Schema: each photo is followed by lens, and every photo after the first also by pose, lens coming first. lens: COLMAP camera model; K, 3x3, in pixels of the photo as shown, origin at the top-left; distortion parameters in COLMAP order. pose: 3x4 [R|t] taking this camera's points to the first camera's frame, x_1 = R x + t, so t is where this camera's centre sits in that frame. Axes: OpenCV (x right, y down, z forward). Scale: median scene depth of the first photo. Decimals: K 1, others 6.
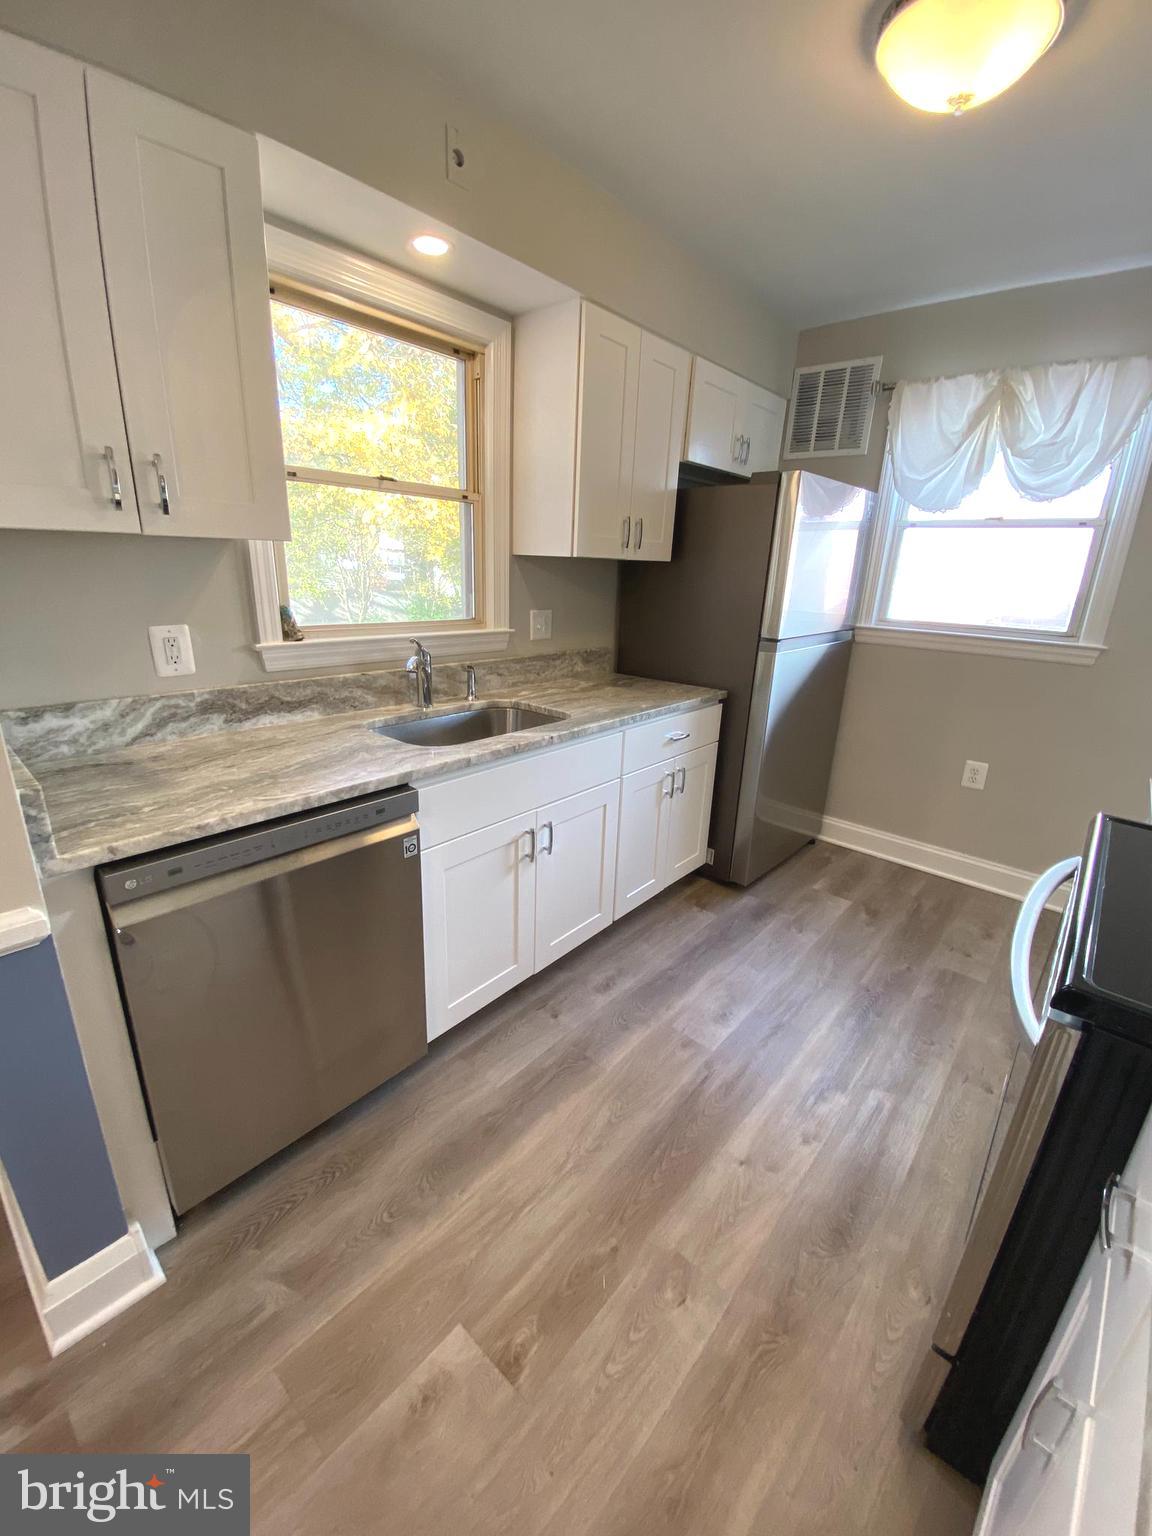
lens RADIAL K [[621.0, 0, 572.6], [0, 621.0, 765.9], [0, 0, 1]] dist [0.035472, -0.027532]
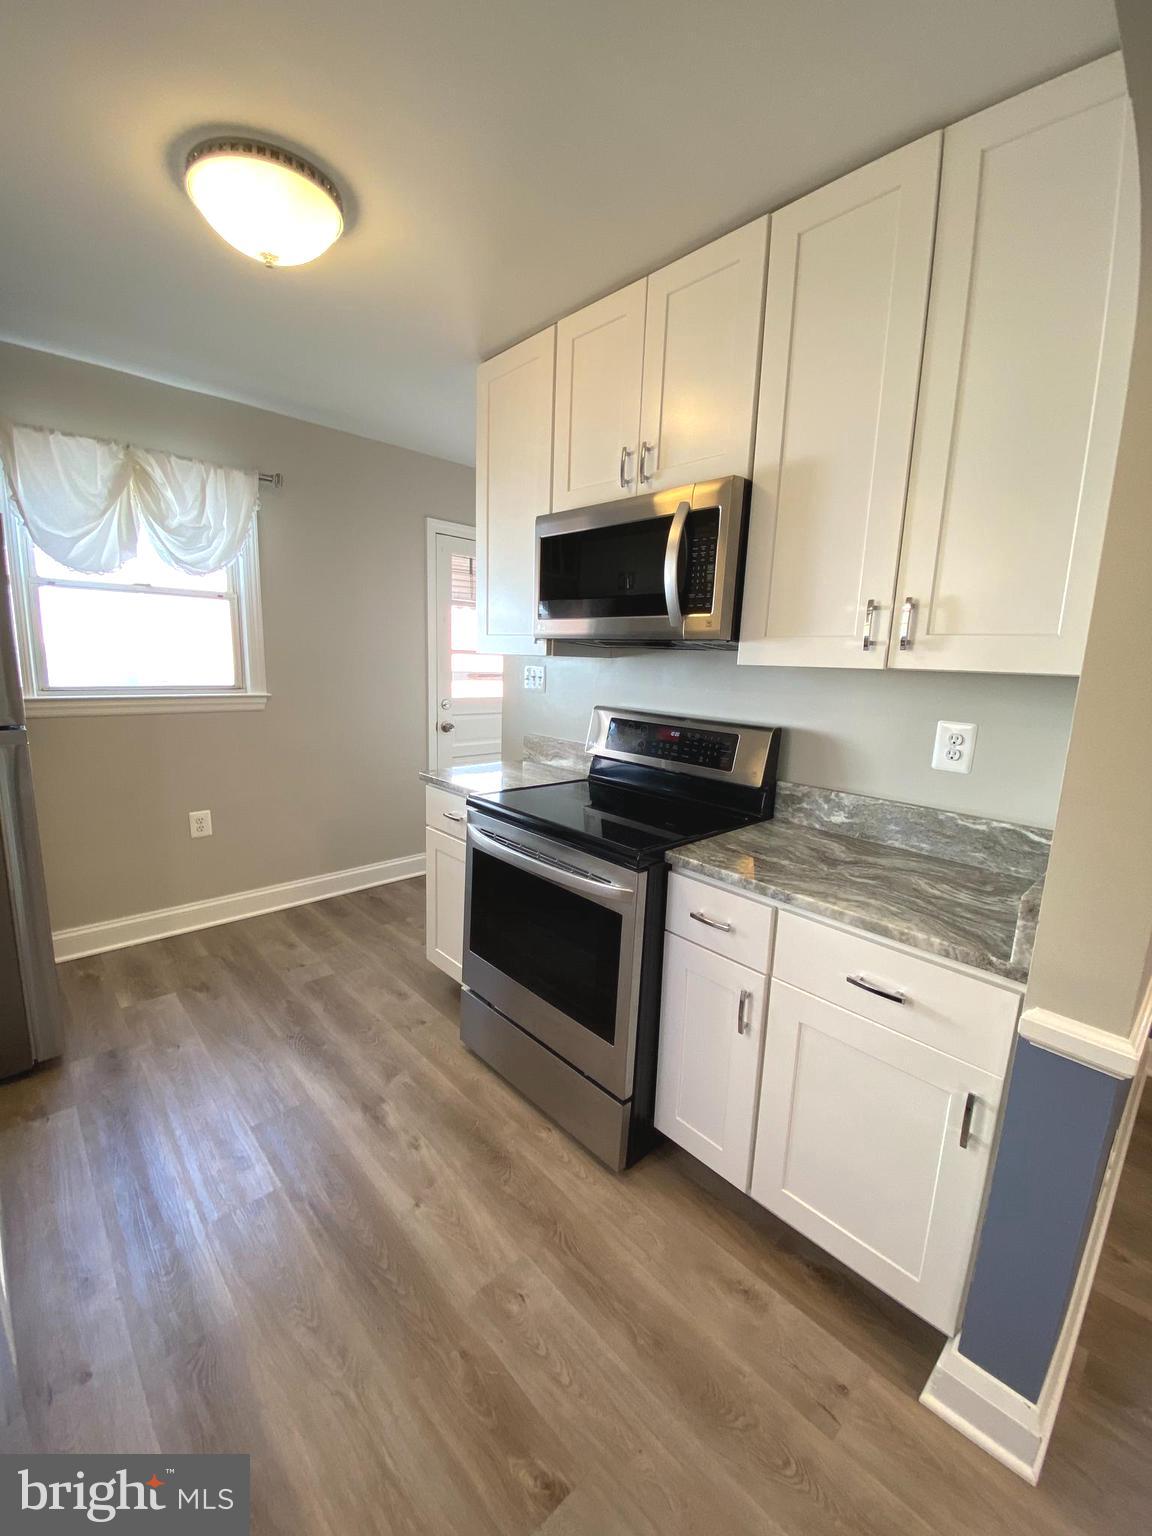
lens RADIAL K [[627.3, 0, 574.6], [0, 627.3, 766.3], [0, 0, 1]] dist [0.023271, -0.020504]
pose [[0.099509, -0.209271, 0.972782, -0.413000], [0.275238, 0.945278, 0.175199, -0.121316], [-0.956212, 0.250312, 0.151663, 0.294983]]
